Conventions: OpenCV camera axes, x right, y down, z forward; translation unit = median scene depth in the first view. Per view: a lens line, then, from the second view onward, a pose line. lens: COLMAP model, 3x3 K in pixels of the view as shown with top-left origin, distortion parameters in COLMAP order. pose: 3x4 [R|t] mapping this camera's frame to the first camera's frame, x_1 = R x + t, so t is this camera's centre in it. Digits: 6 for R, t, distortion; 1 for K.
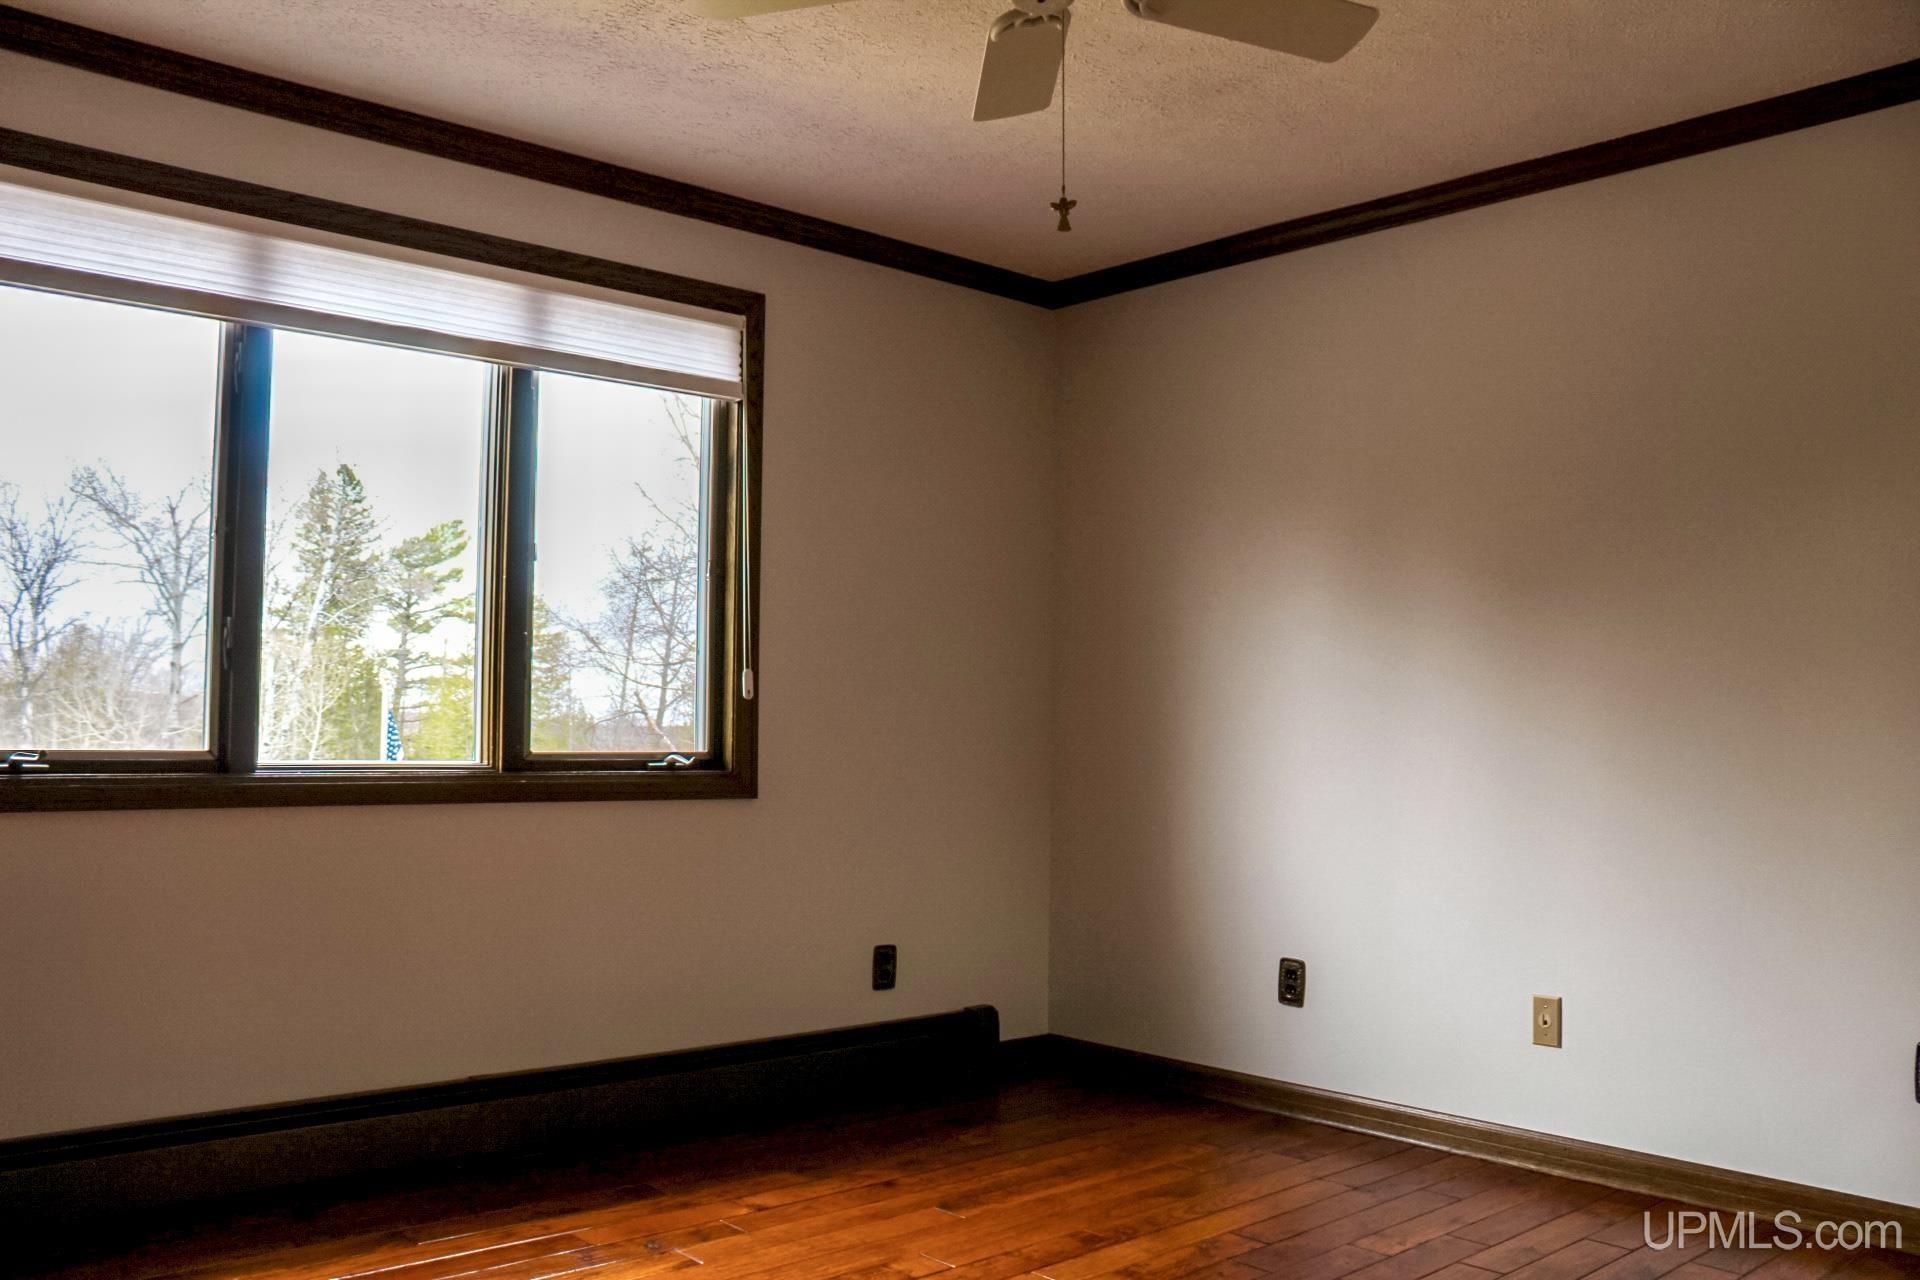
lens RADIAL K [[1590.1, 0, 960.0], [0, 1590.1, 640.0], [0, 0, 1]] dist [-0.170633, 0.133615]
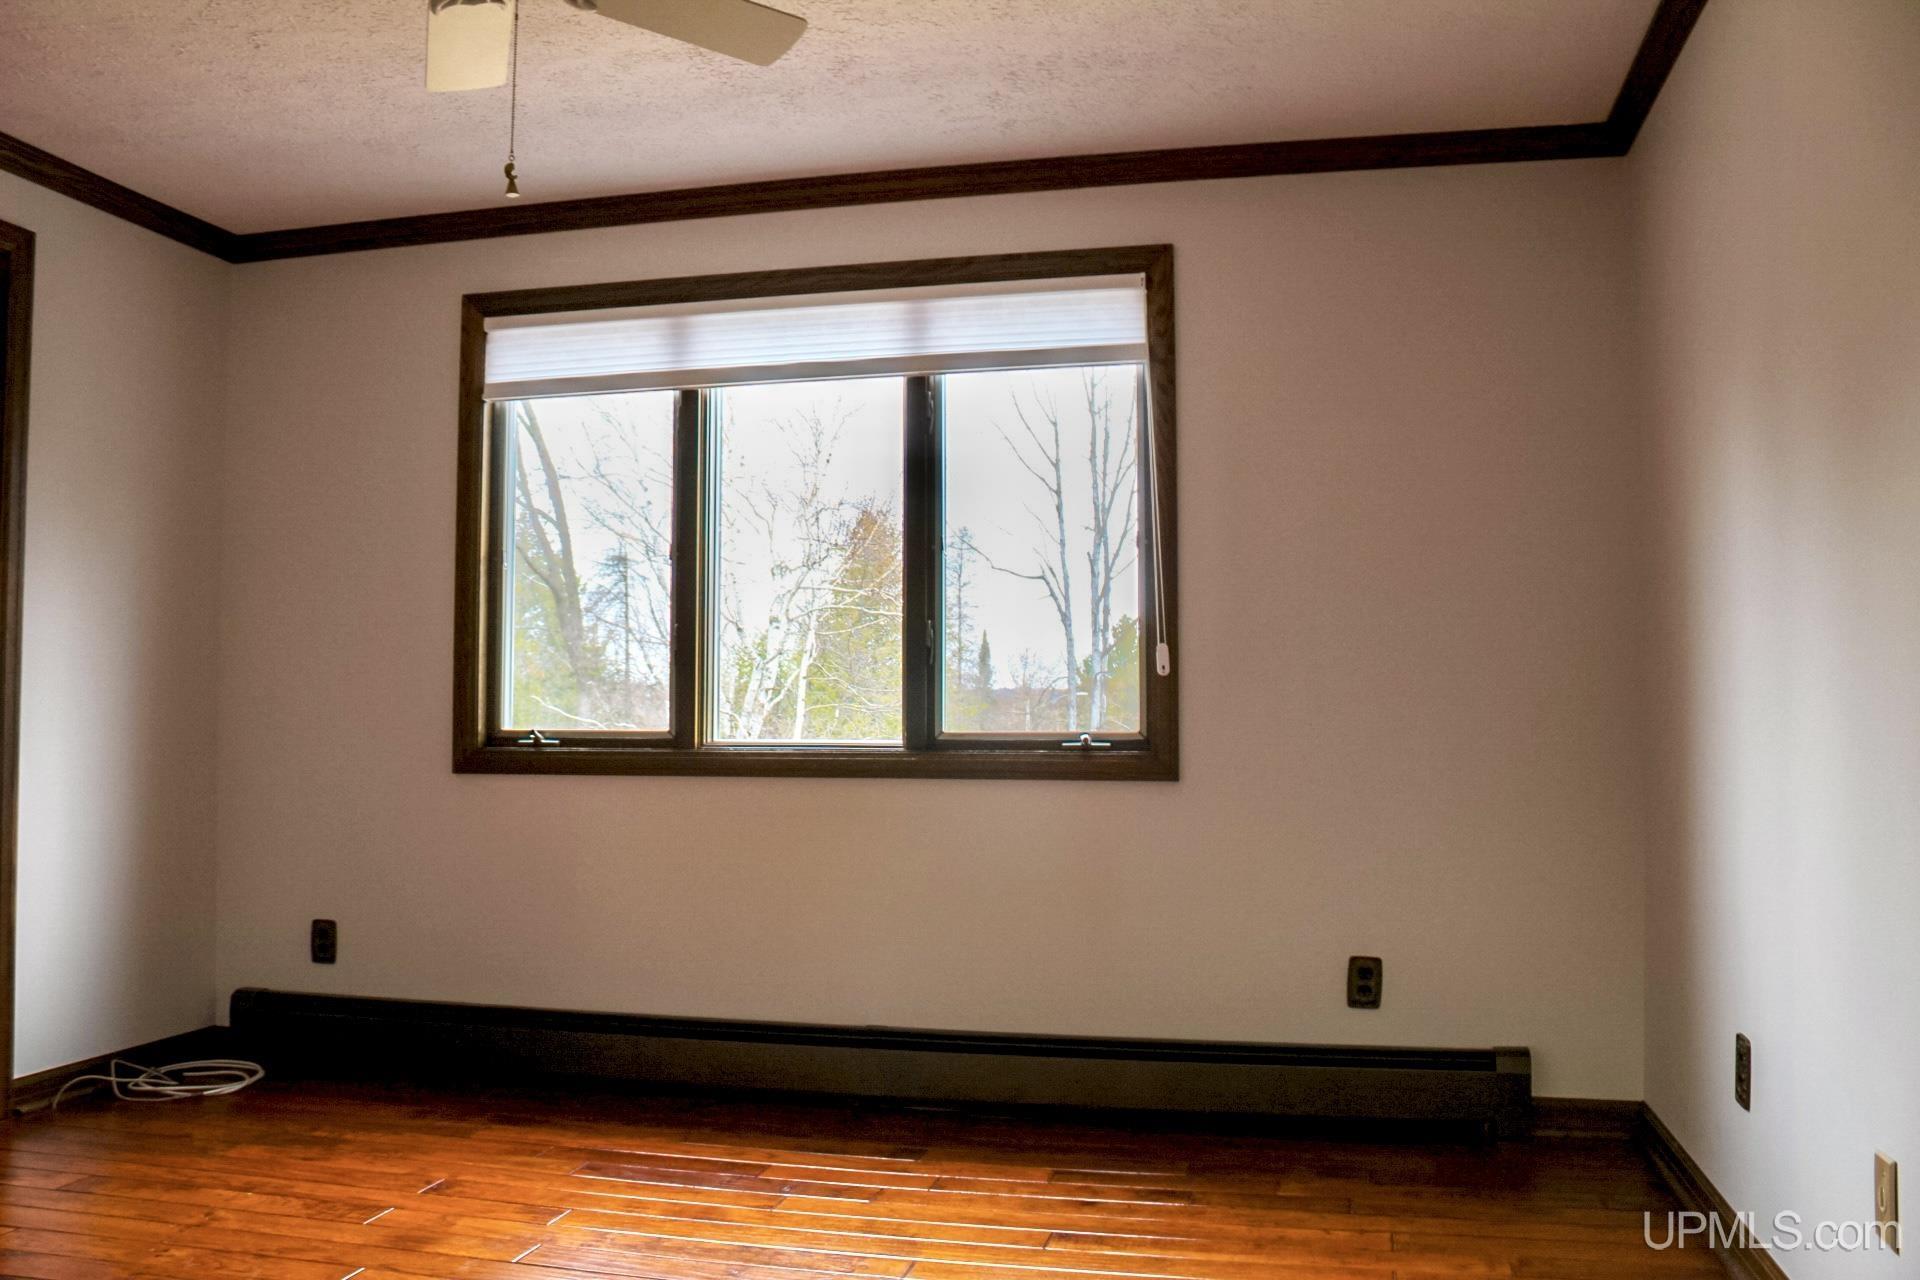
lens RADIAL K [[1590.1, 0, 960.0], [0, 1590.1, 640.0], [0, 0, 1]] dist [-0.170633, 0.133615]
pose [[0.566770, -0.052489, -0.822202, 0.614464], [0.050984, 0.998290, -0.028586, 0.039888], [0.822297, -0.025717, 0.568477, 0.393563]]
